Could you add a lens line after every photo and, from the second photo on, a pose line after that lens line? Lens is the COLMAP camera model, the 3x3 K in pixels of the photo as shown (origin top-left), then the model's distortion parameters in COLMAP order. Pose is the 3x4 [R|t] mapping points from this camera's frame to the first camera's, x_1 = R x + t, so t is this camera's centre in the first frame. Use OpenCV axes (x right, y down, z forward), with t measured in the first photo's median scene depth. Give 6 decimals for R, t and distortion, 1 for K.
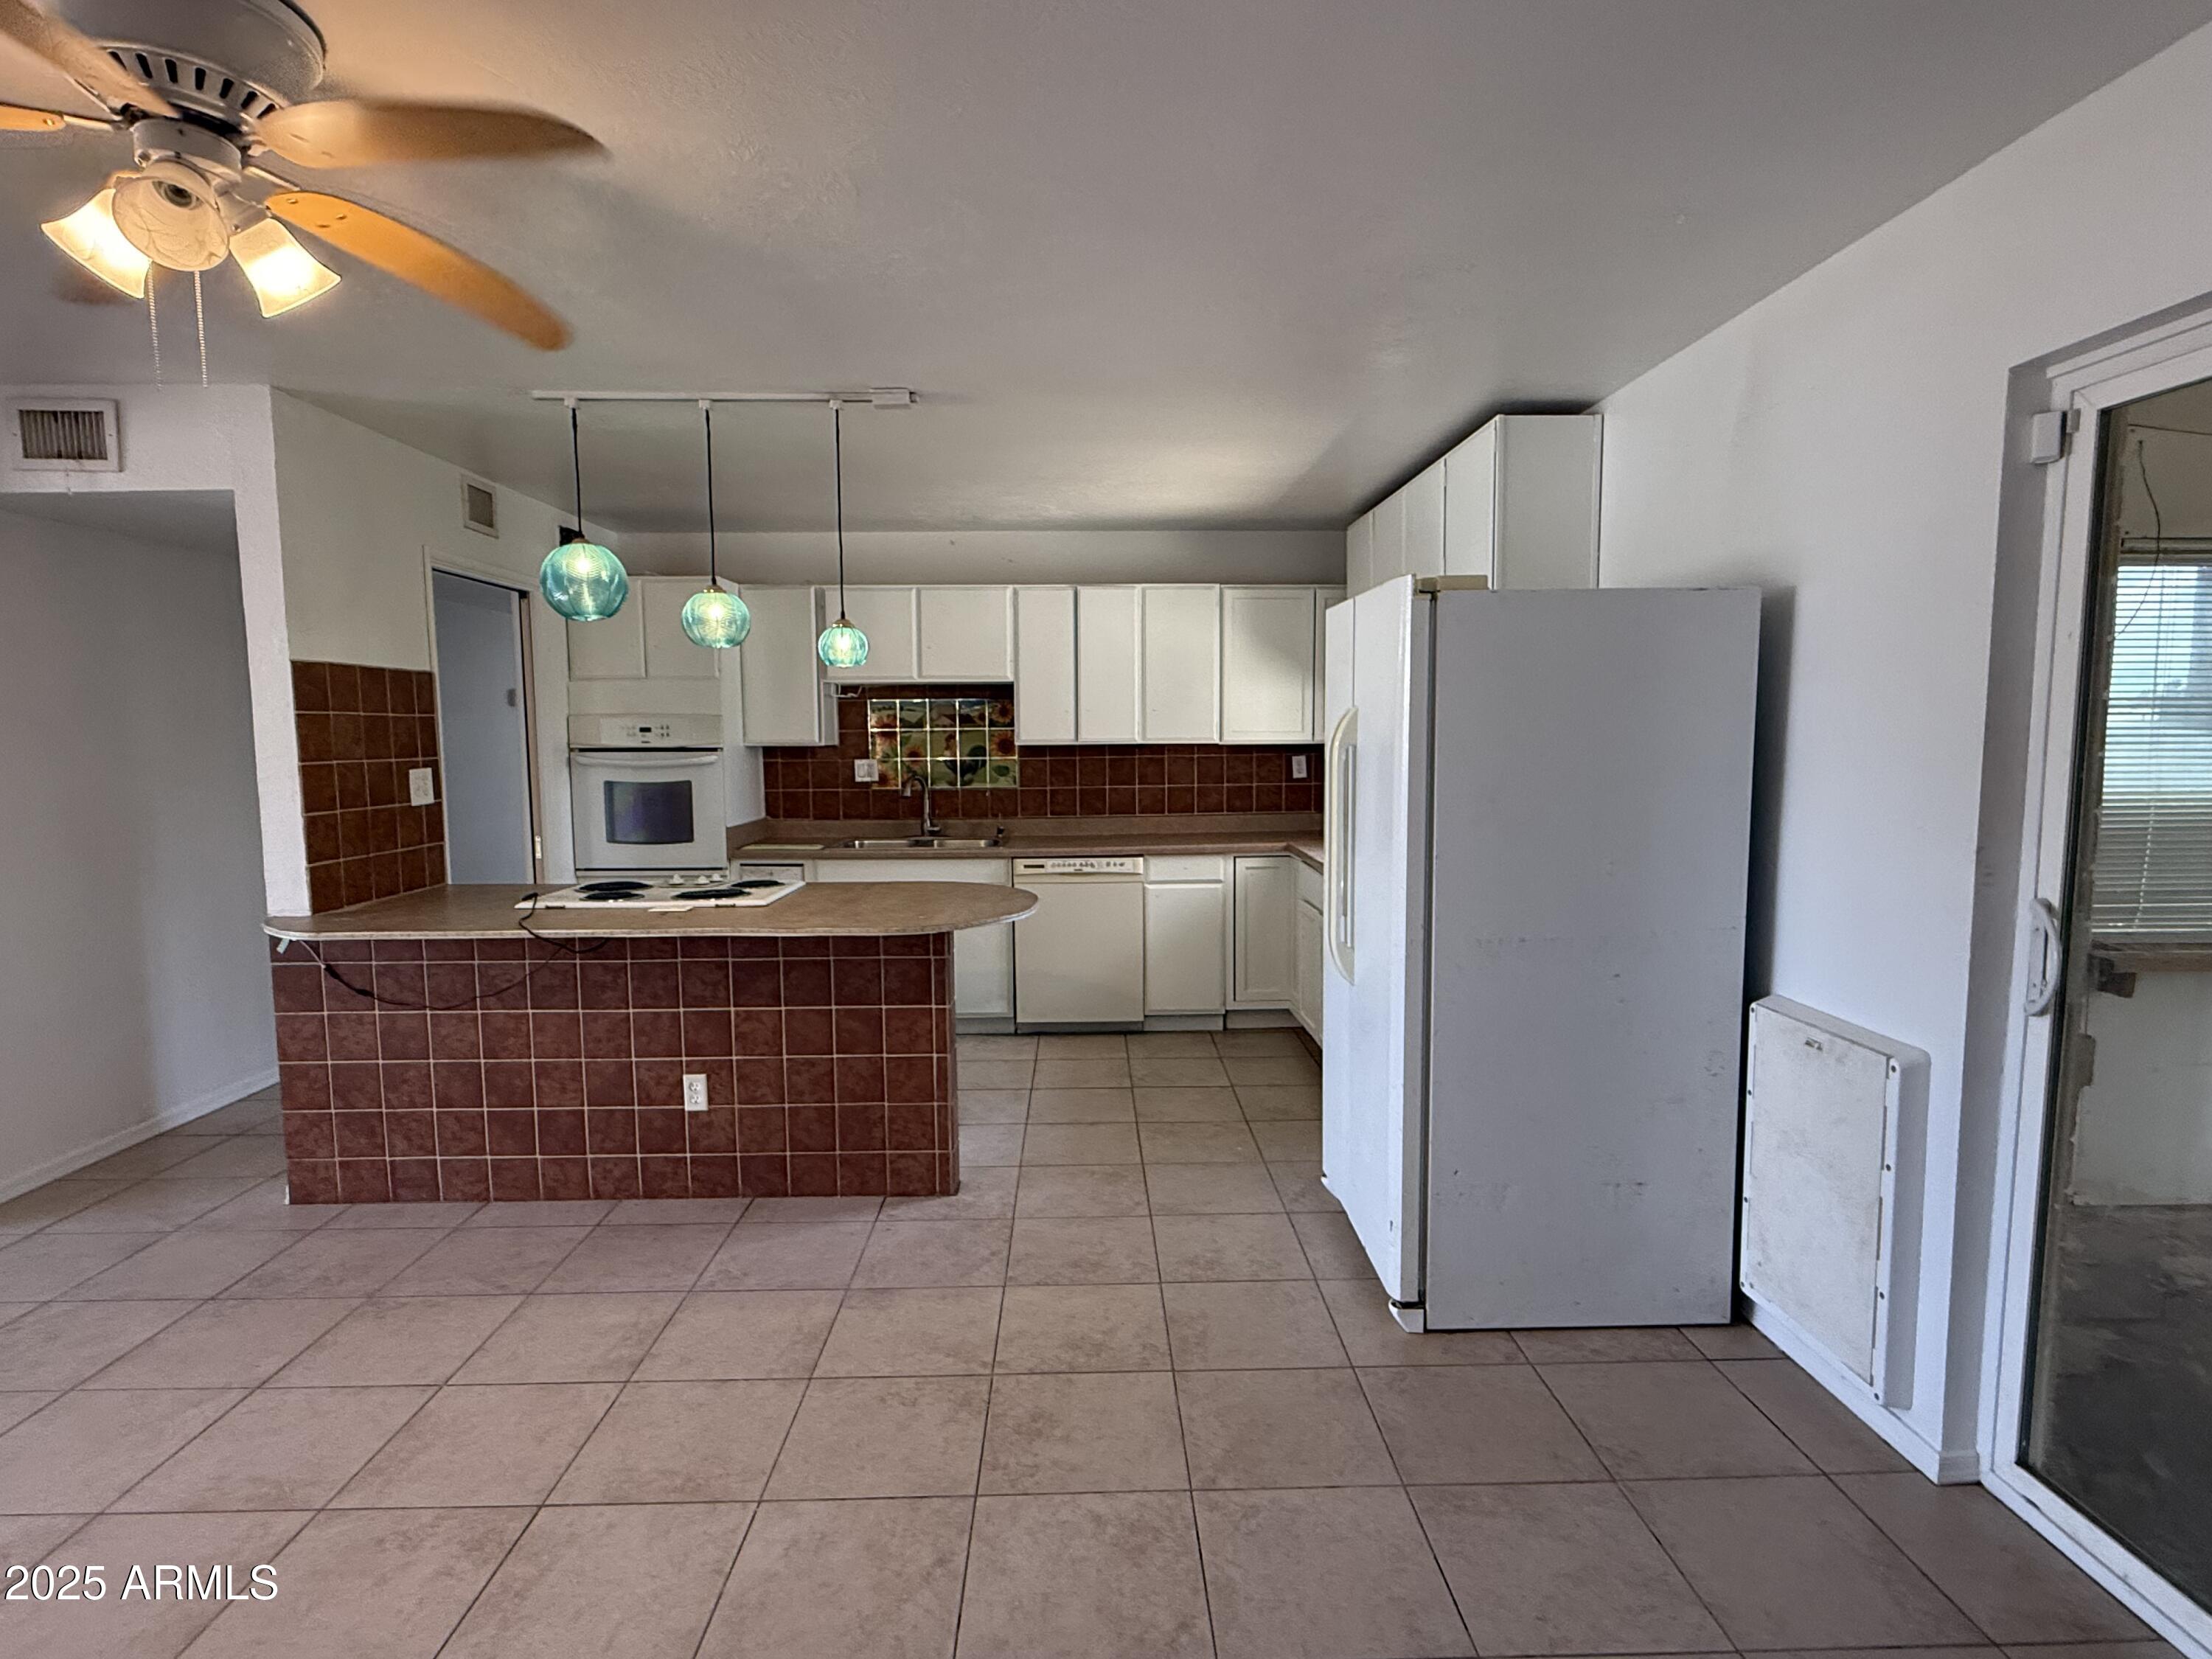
lens RADIAL K [[1130.1, 0, 1106.5], [0, 1130.1, 837.0], [0, 0, 1]] dist [0.000880, 0.000518]
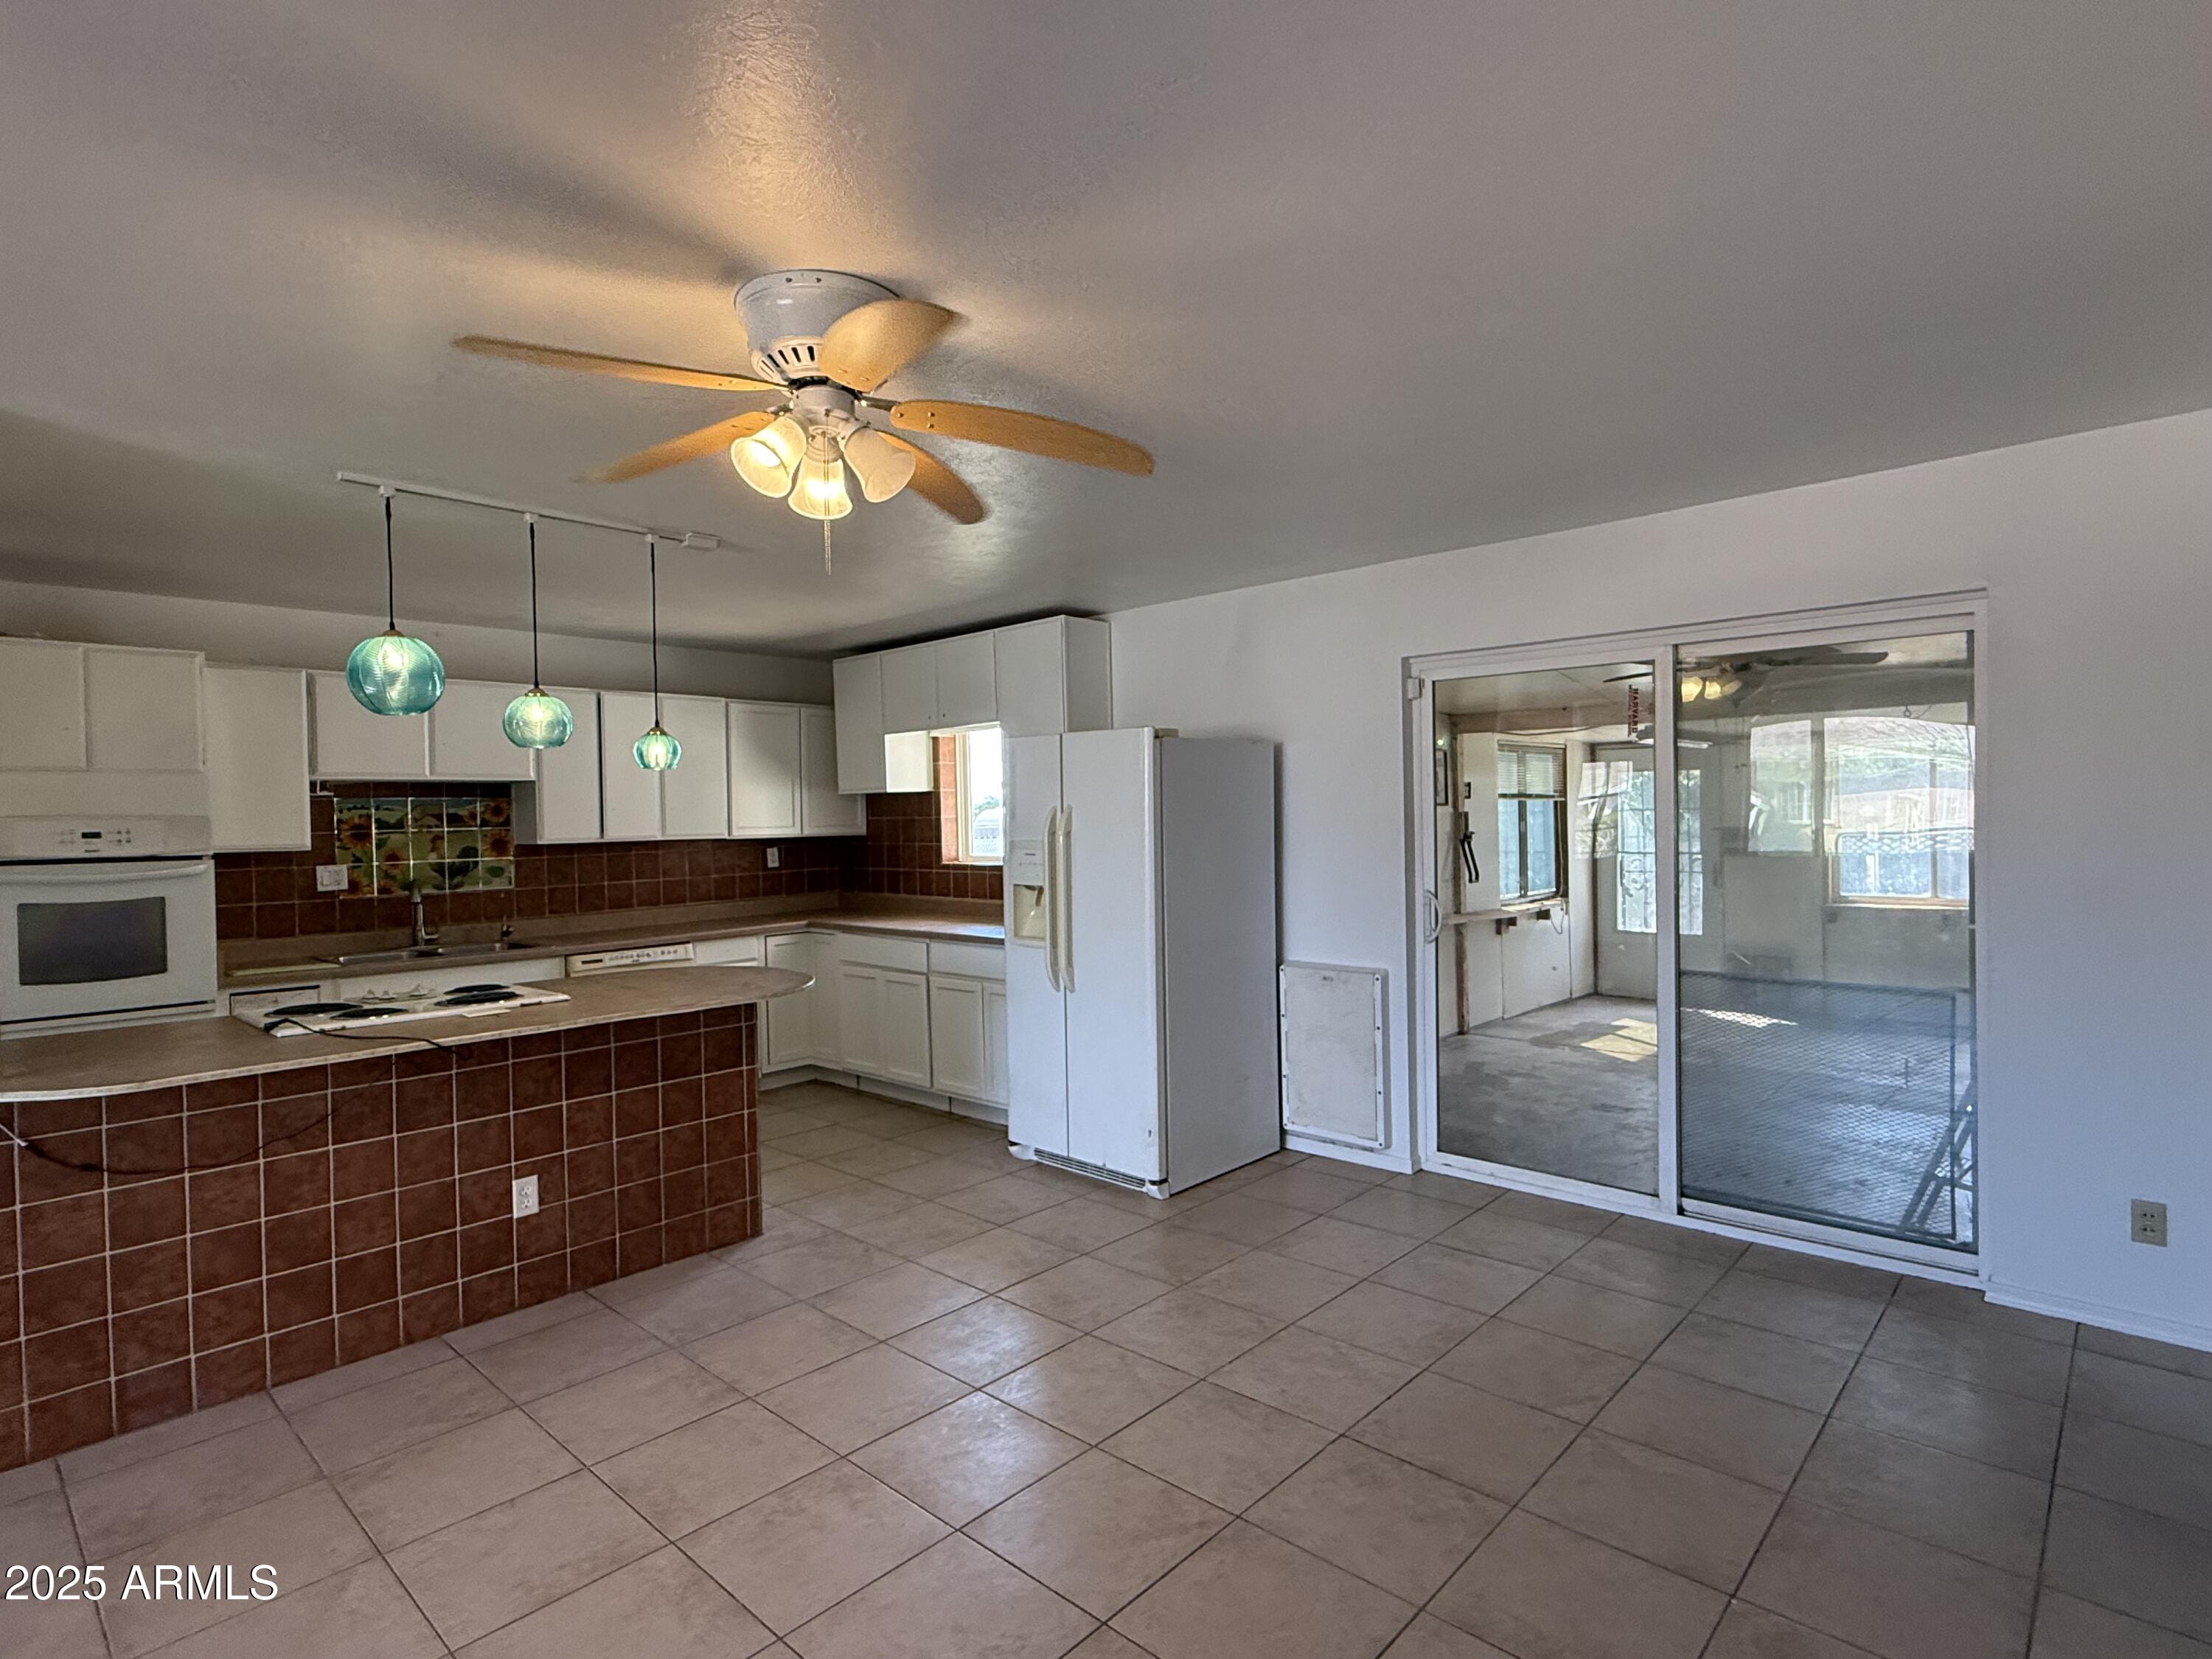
lens RADIAL K [[1130.1, 0, 1094.1], [0, 1130.1, 836.0], [0, 0, 1]] dist [0.000880, 0.000518]
pose [[0.702084, -0.019903, 0.711815, -0.709037], [0.082365, 0.995170, -0.053412, 0.007604], [-0.707314, 0.096129, 0.700333, -0.066566]]
